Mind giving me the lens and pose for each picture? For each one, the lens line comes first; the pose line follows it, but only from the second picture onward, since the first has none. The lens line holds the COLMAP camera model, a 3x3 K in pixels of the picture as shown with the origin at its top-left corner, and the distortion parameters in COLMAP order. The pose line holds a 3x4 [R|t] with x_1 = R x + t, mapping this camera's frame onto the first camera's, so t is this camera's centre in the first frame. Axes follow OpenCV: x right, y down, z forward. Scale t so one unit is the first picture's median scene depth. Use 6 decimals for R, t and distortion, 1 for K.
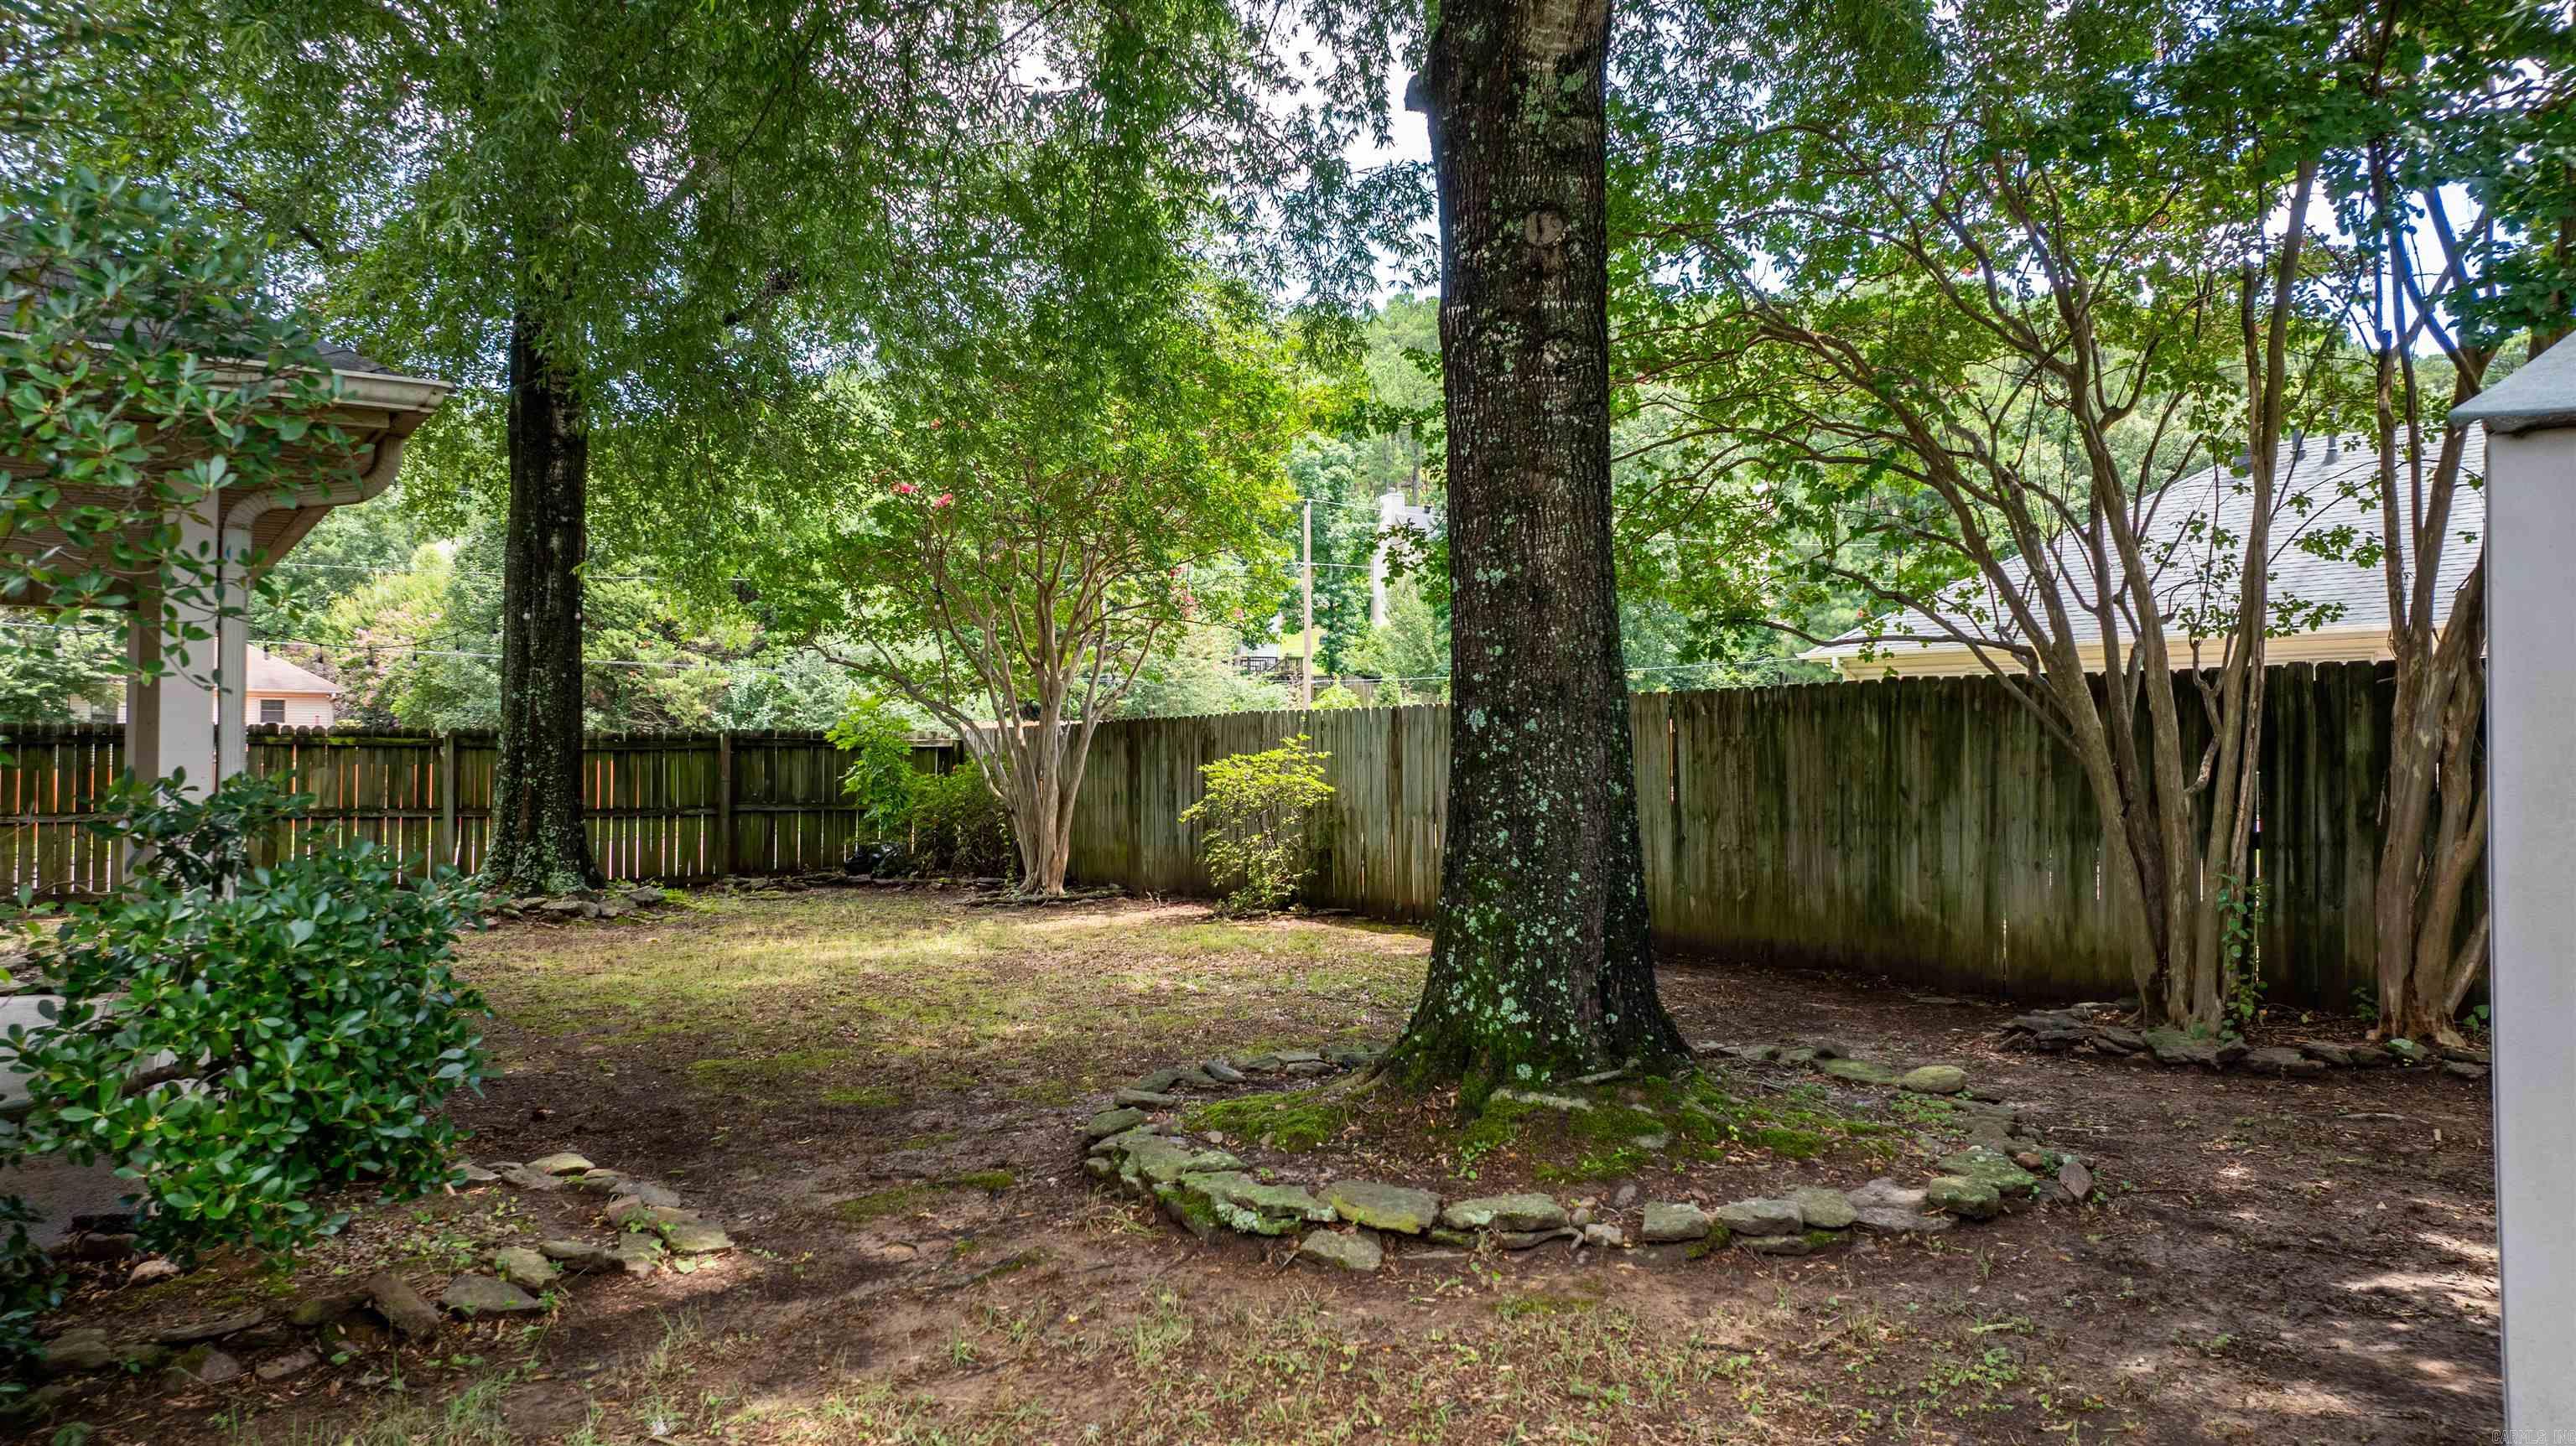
lens RADIAL K [[1804.9, 0, 1299.1], [0, 1804.9, 726.2], [0, 0, 1]] dist [-0.023397, 0.014434]
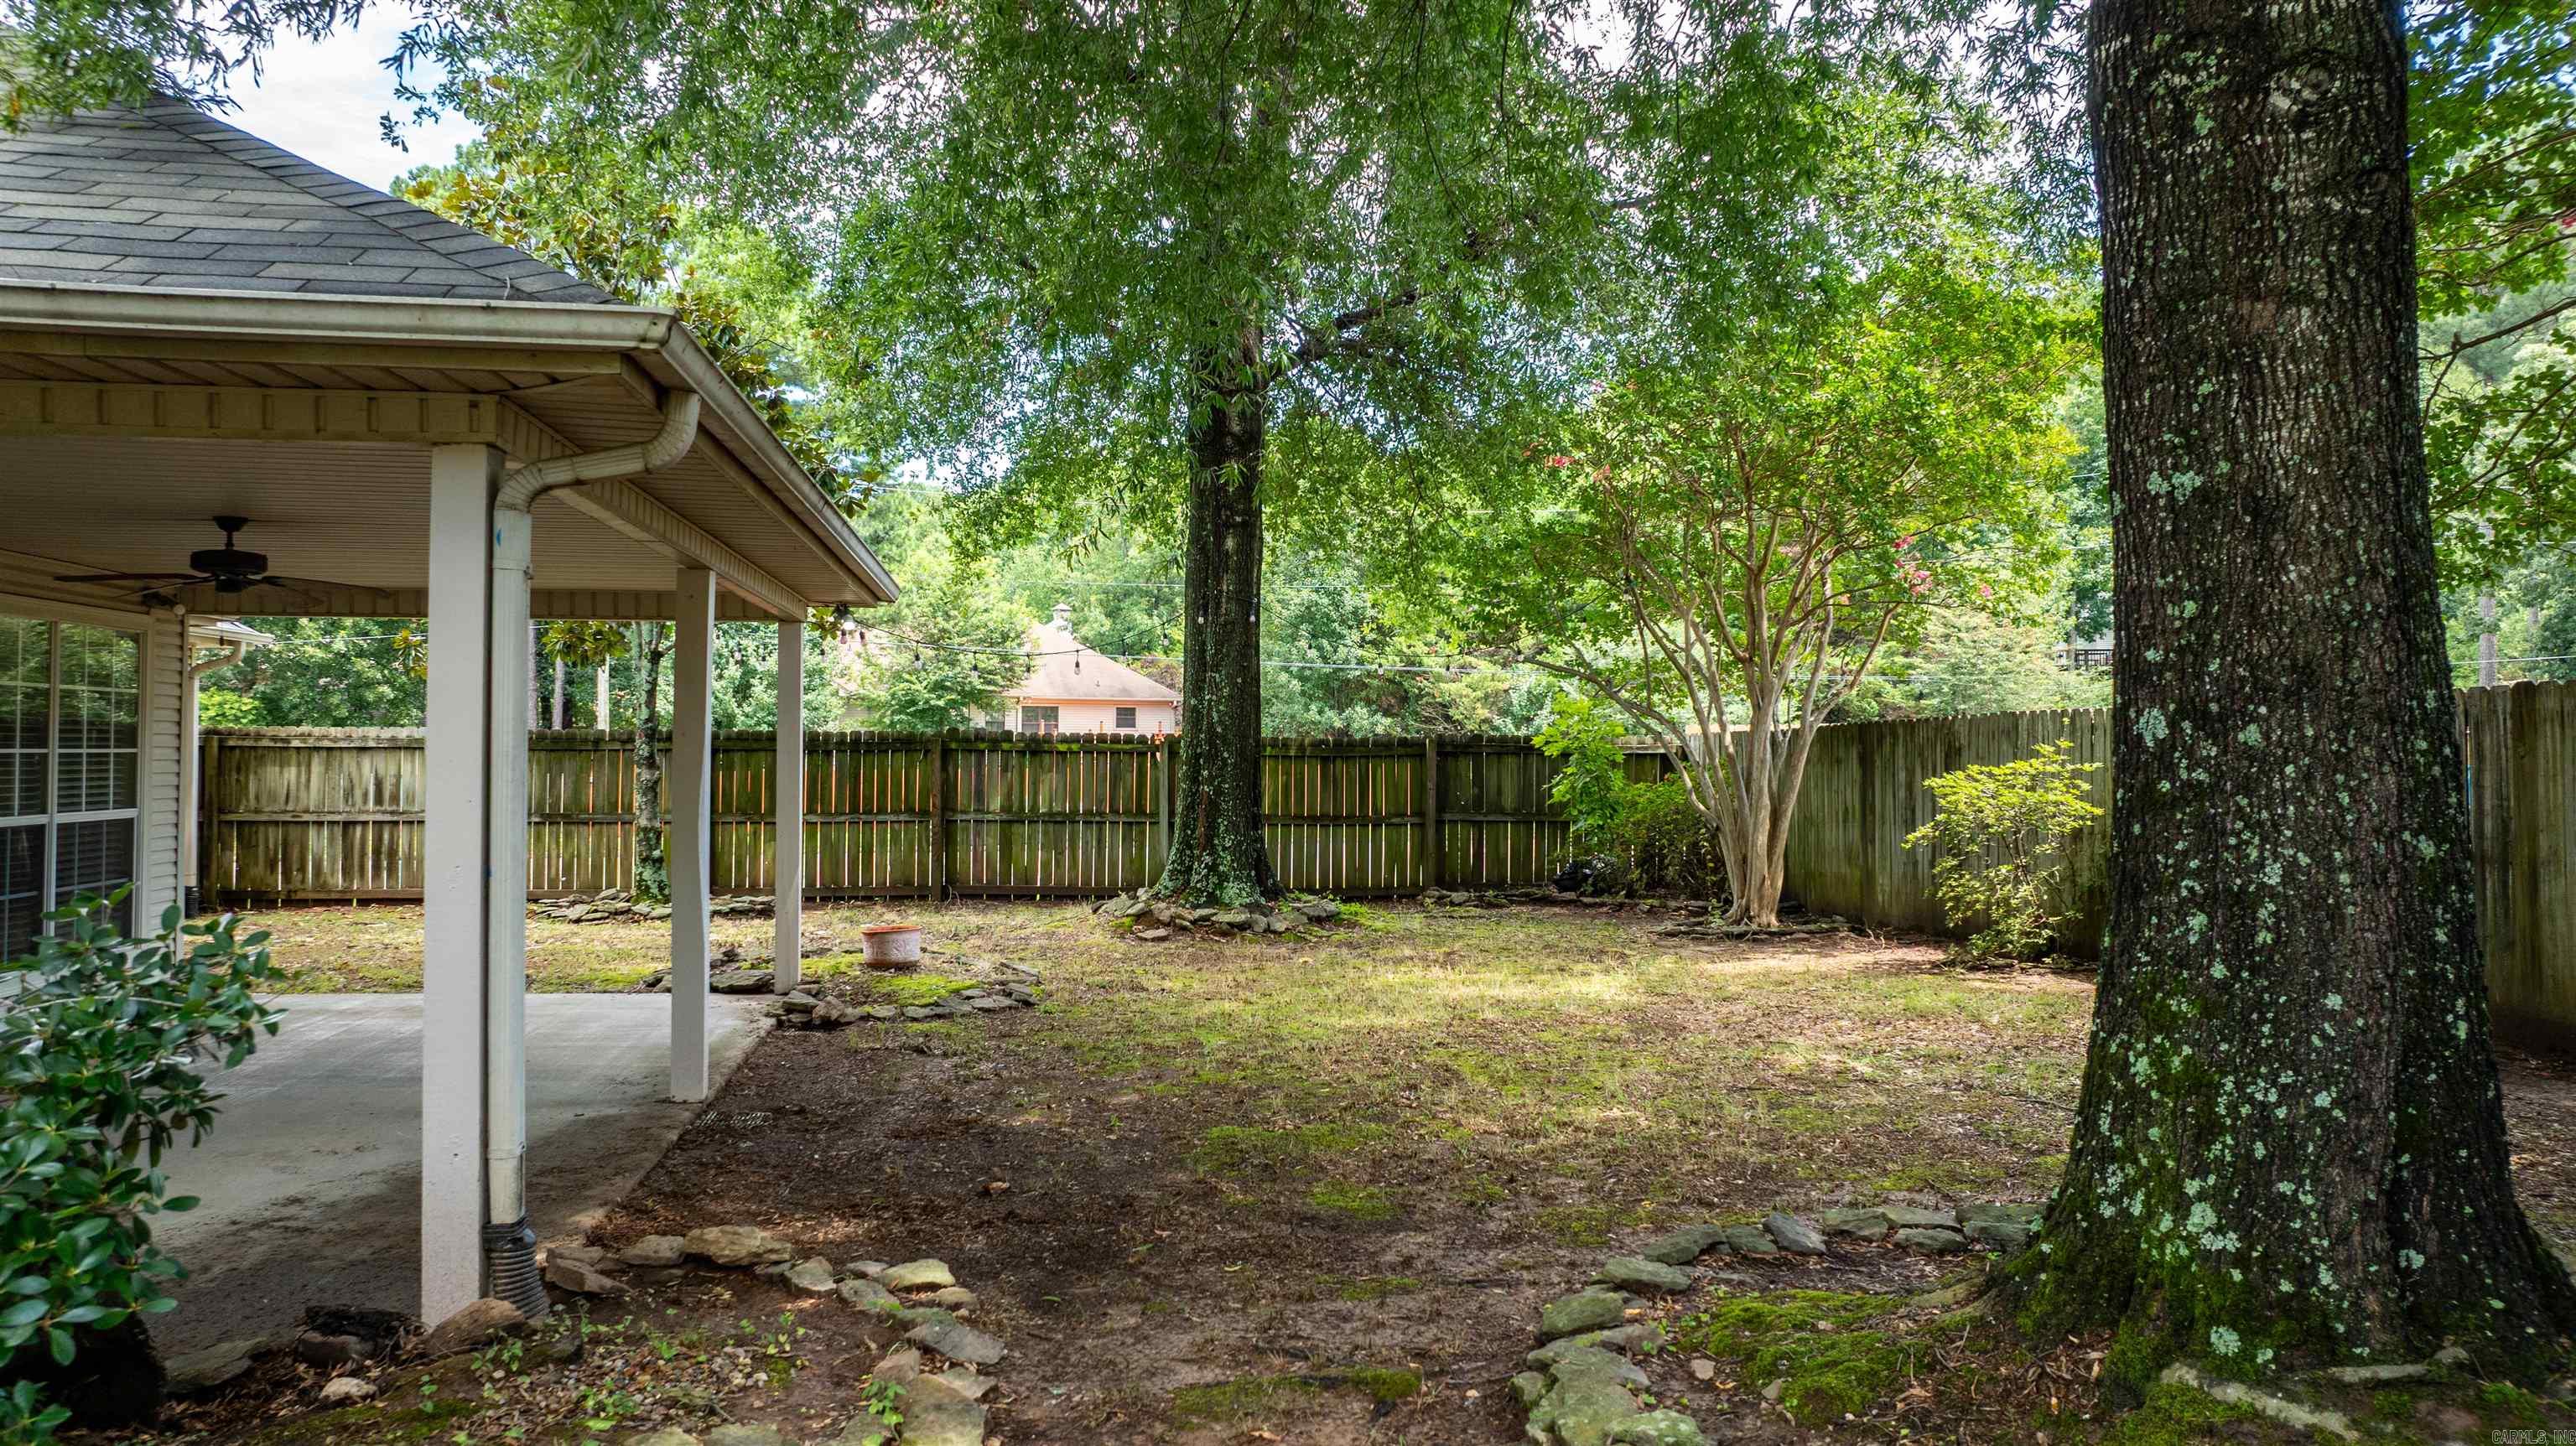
lens RADIAL K [[1804.9, 0, 1291.6], [0, 1804.9, 719.7], [0, 0, 1]] dist [-0.023397, 0.014434]
pose [[0.899606, -0.005533, -0.436668, 0.042415], [0.003424, 0.999978, -0.005616, -0.001373], [0.436689, 0.003557, 0.899605, 0.140961]]
